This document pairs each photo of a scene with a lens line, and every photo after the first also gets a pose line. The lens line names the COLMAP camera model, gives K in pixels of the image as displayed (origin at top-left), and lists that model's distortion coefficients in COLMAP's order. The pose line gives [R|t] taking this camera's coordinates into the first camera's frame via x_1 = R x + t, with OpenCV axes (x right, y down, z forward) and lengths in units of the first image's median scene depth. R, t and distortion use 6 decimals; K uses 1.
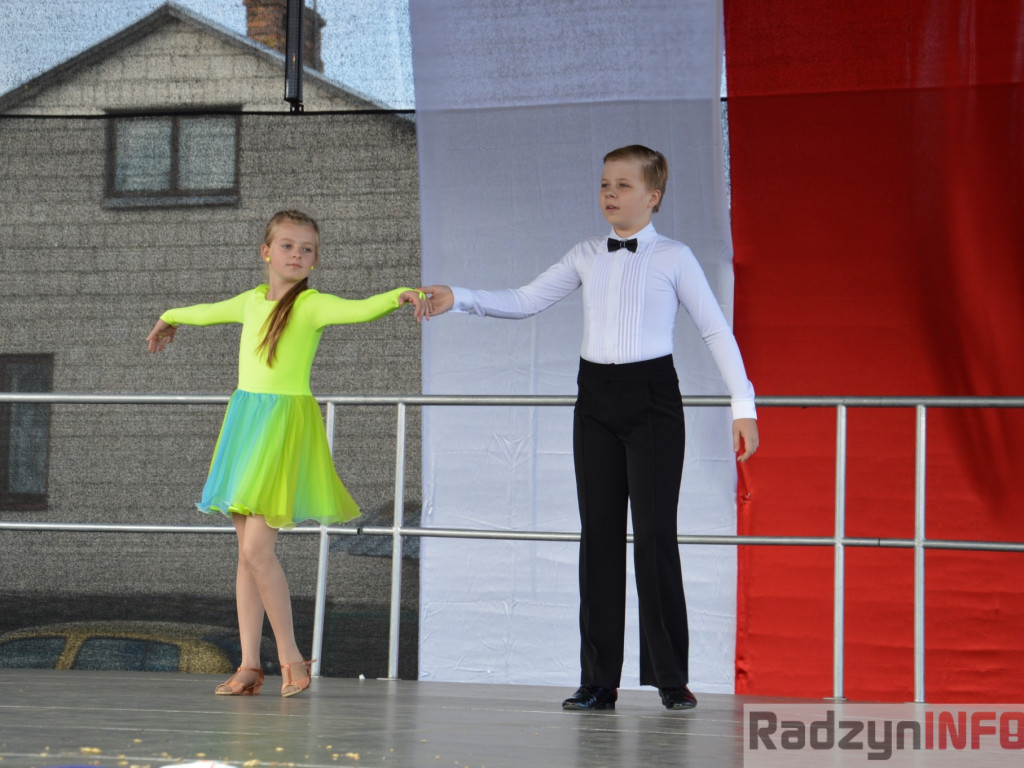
lens RADIAL K [[3236.9, 0, 512.0], [0, 3236.9, 384.0], [0, 0, 1]] dist [0.744791, 1.150466]
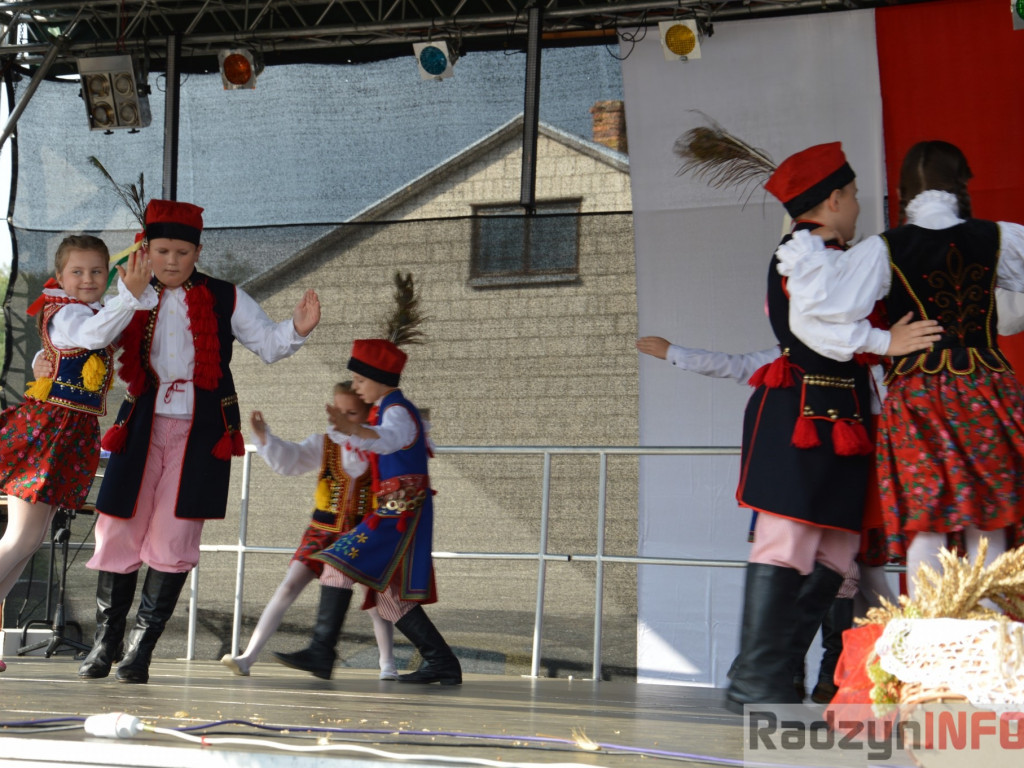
lens RADIAL K [[3236.9, 0, 512.0], [0, 3236.9, 384.0], [0, 0, 1]] dist [0.744791, 1.150466]
pose [[0.966399, -0.001457, -0.257043, 0.235684], [-0.000391, 0.999974, -0.007138, -0.011605], [0.257046, 0.006998, 0.966374, -0.170945]]
